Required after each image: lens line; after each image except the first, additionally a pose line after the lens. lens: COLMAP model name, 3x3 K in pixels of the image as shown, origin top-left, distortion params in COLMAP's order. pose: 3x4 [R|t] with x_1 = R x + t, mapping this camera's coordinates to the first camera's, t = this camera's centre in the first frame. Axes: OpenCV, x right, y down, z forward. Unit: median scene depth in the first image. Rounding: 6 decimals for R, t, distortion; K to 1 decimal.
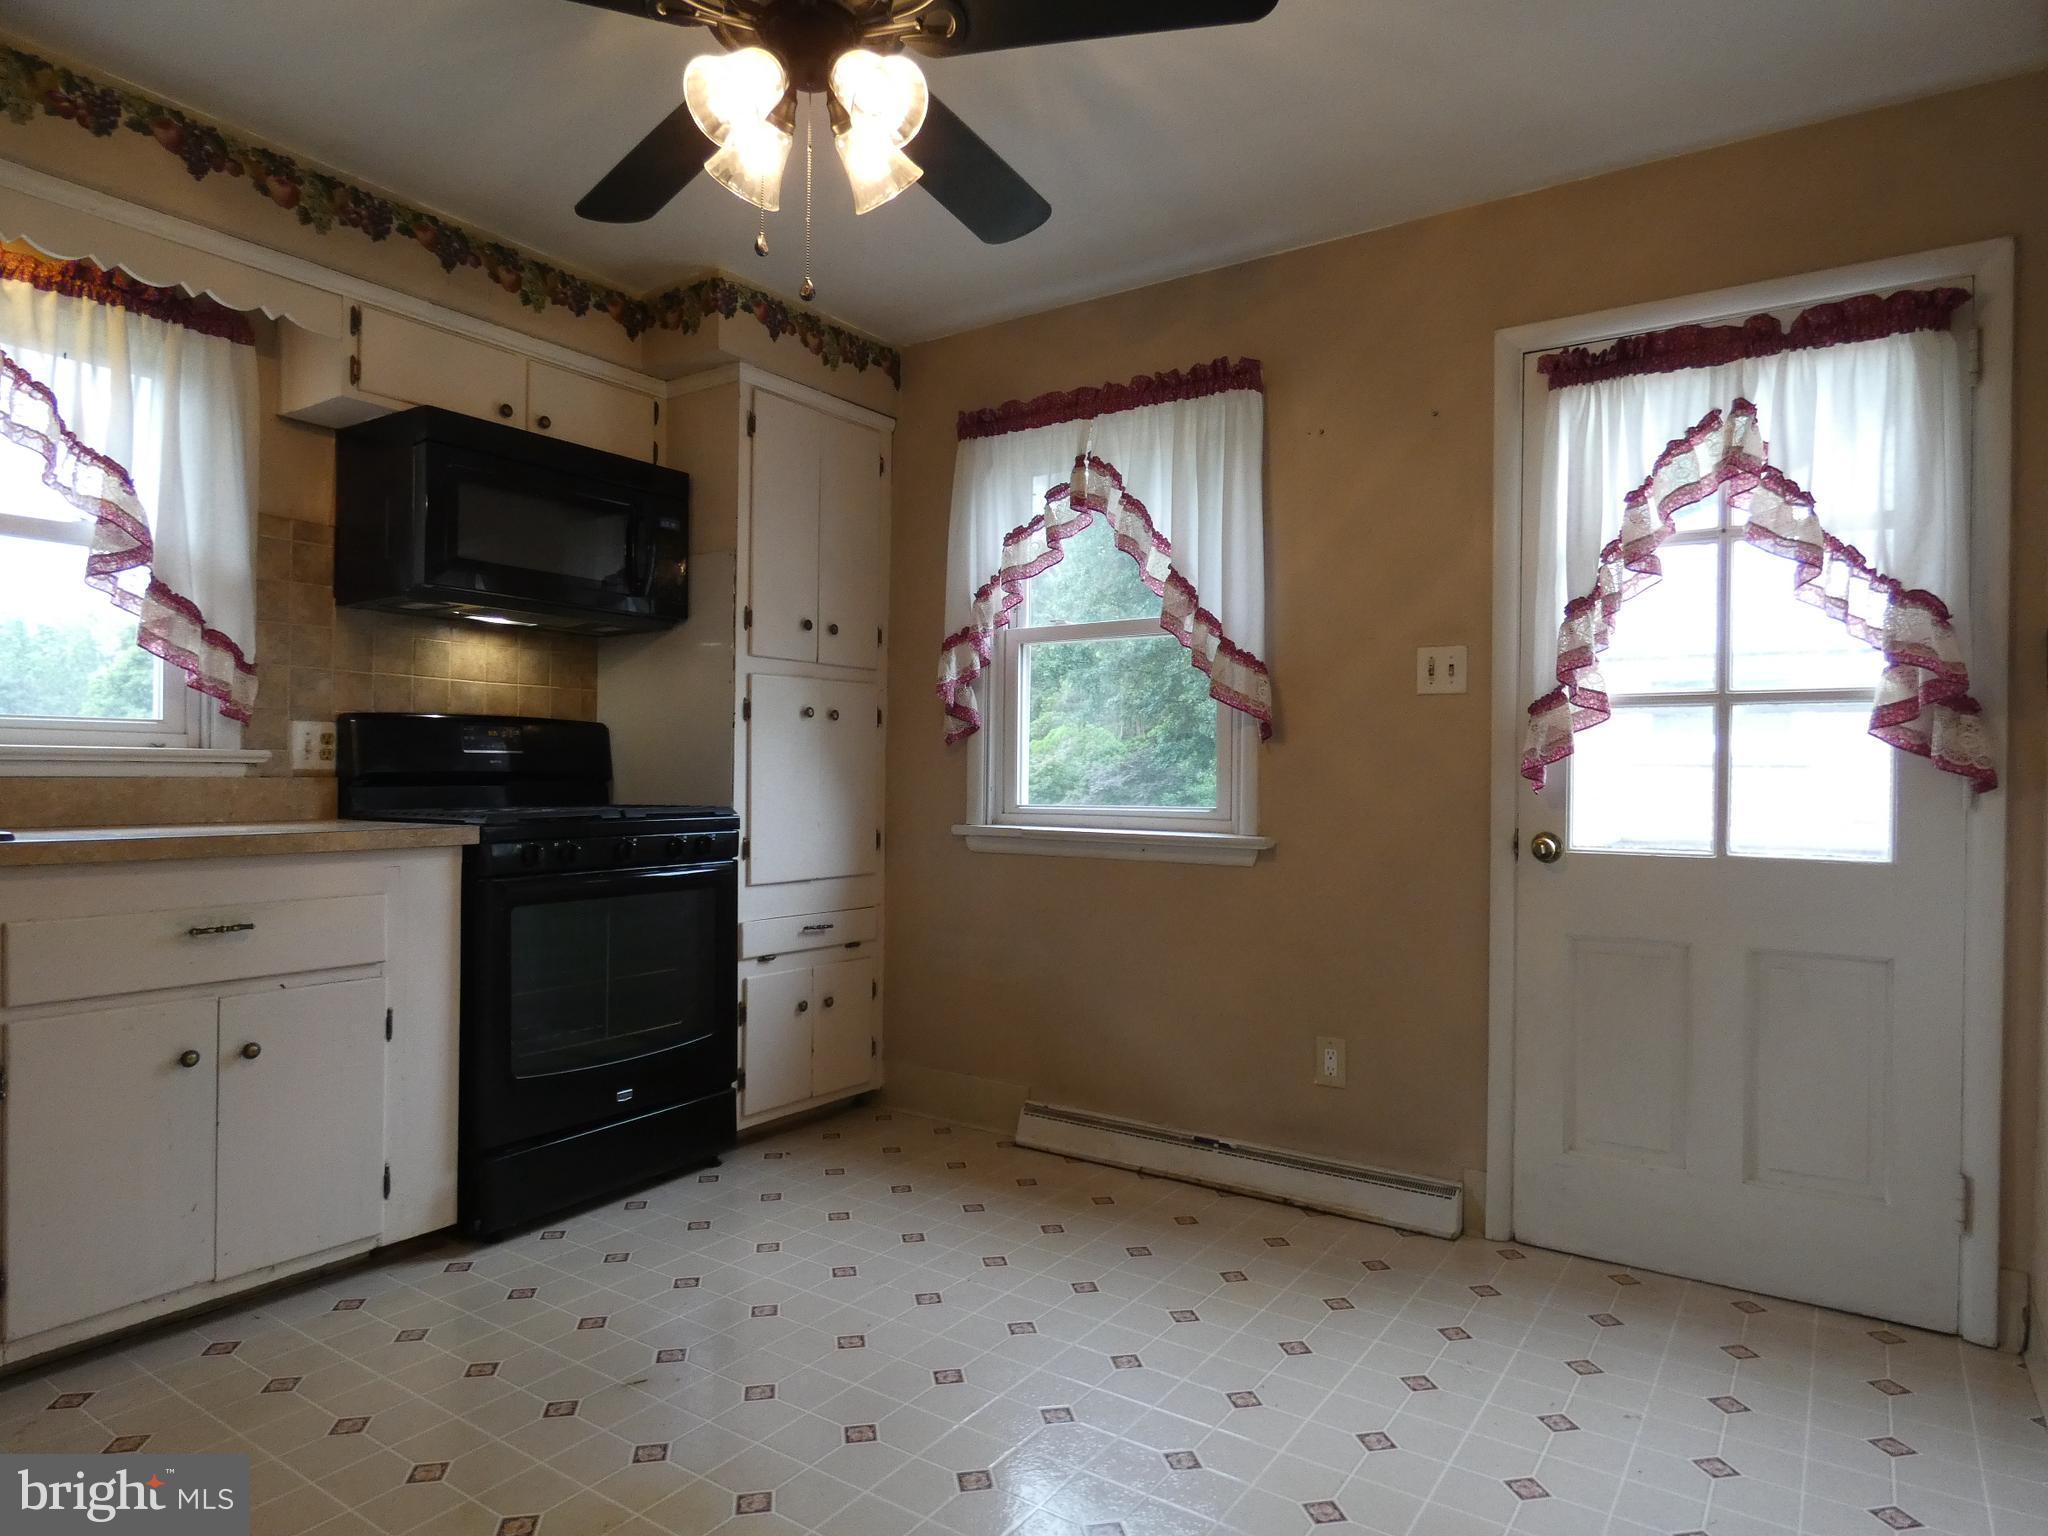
lens RADIAL K [[1210.6, 0, 1027.0], [0, 1210.6, 767.8], [0, 0, 1]] dist [0.000102, 0.001650]
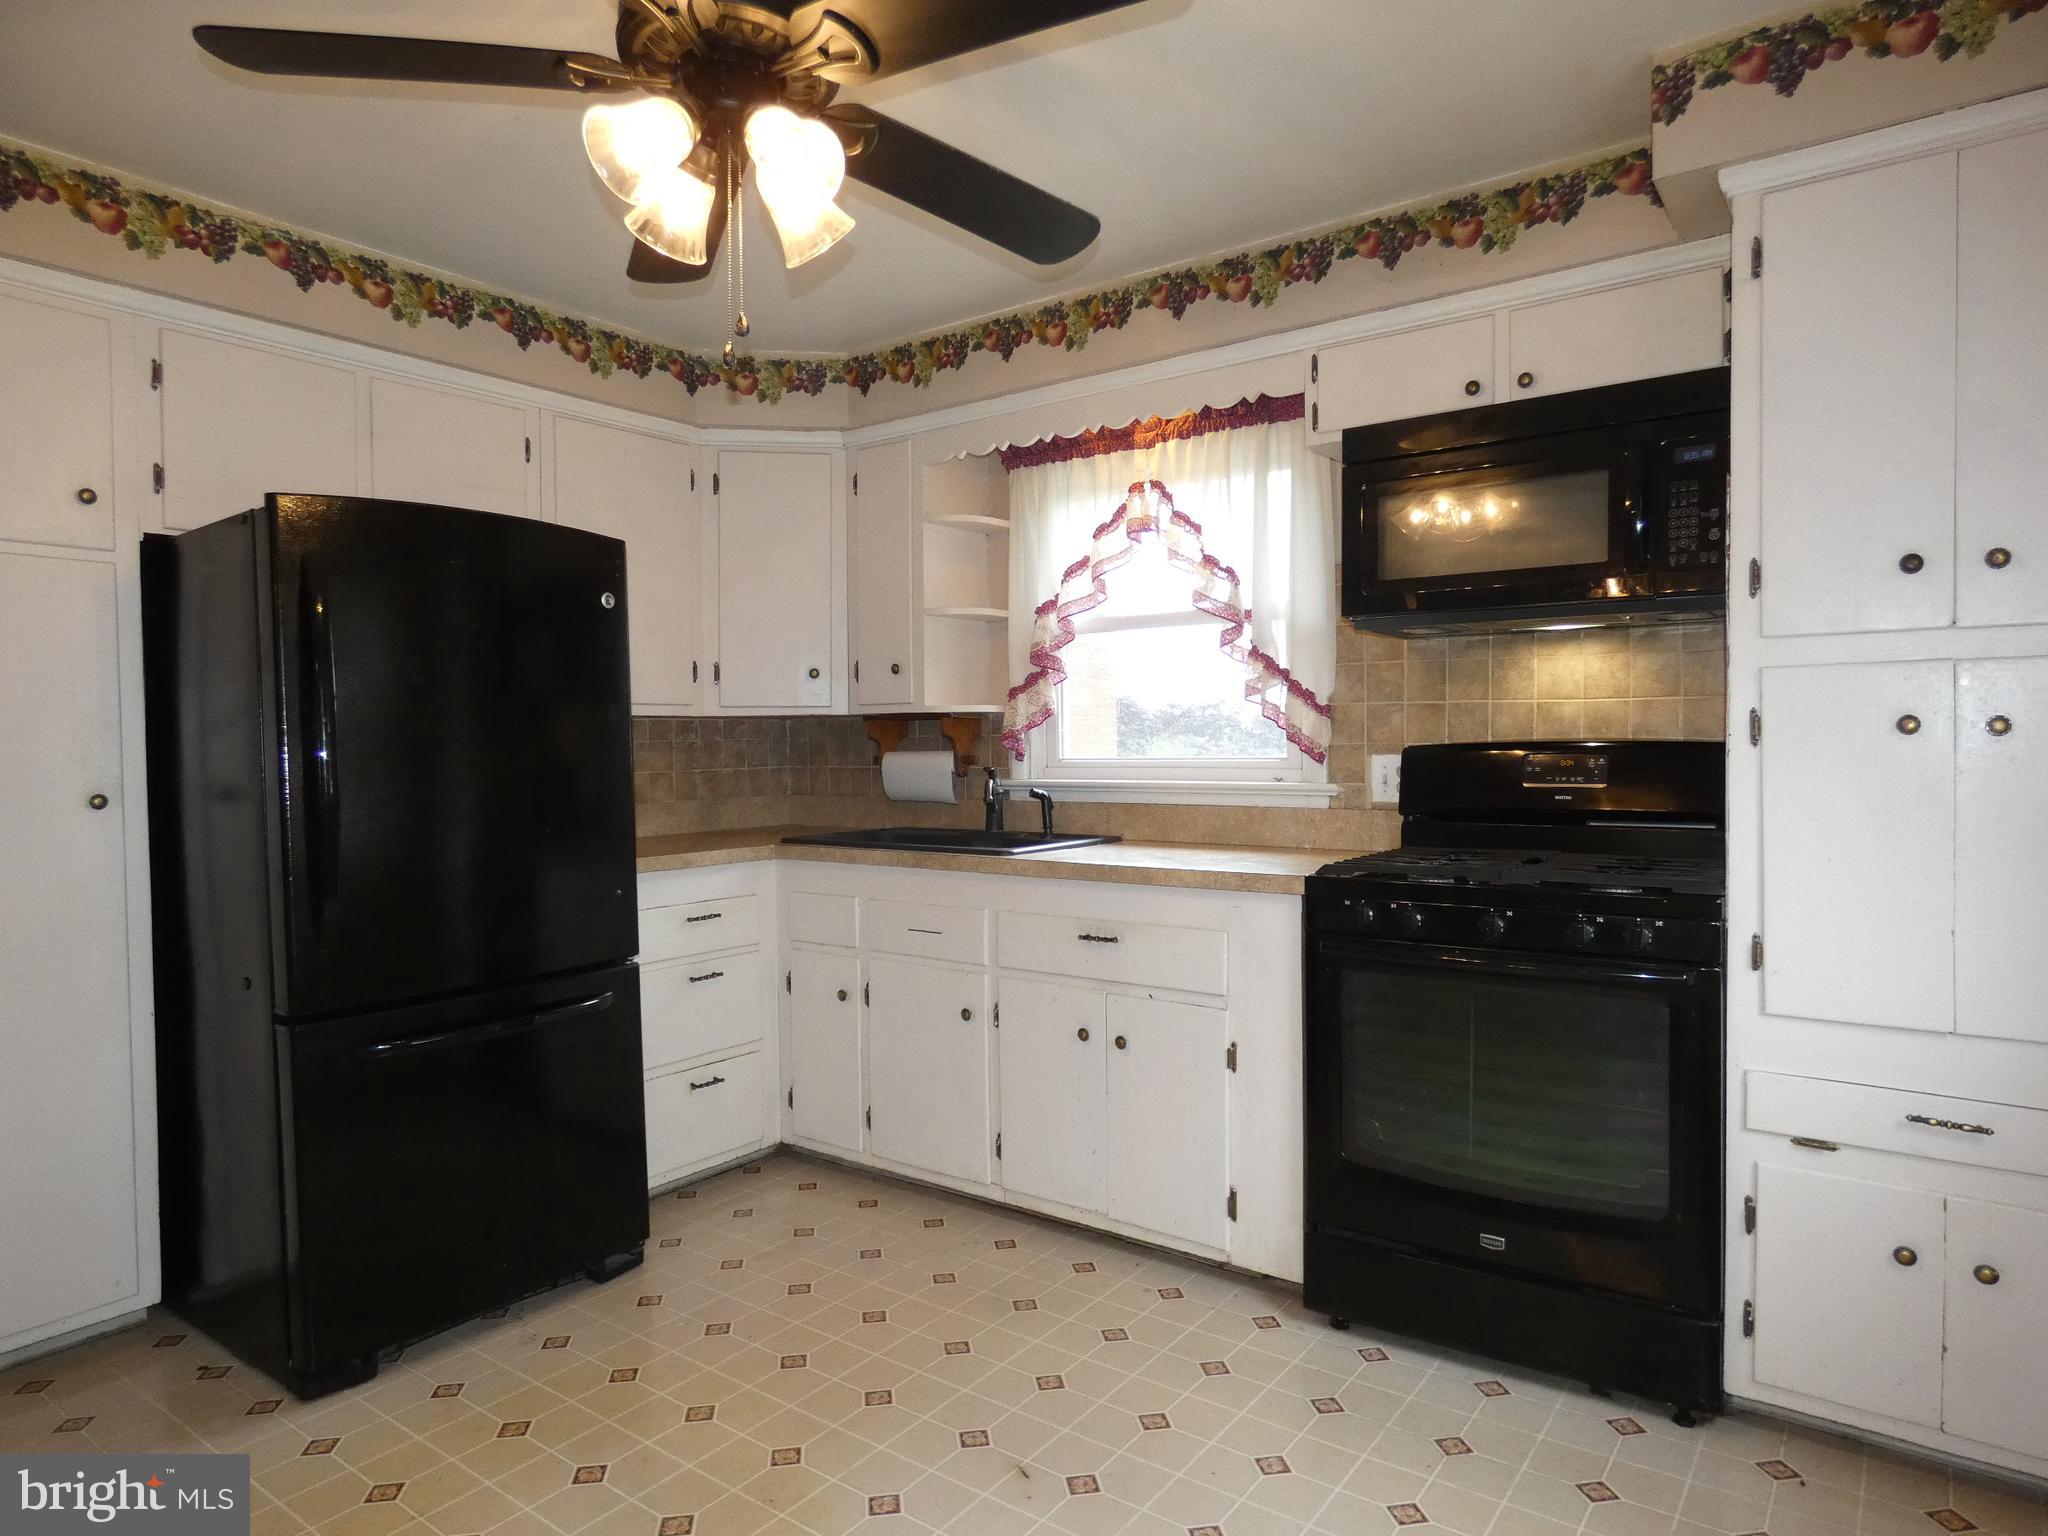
lens RADIAL K [[1210.6, 0, 1027.0], [0, 1210.6, 767.8], [0, 0, 1]] dist [0.000102, 0.001650]
pose [[-0.029833, 0.011915, -0.999484, 0.460535], [0.014058, 0.999835, 0.011500, -0.046005], [0.999456, -0.013707, -0.029996, 0.756812]]
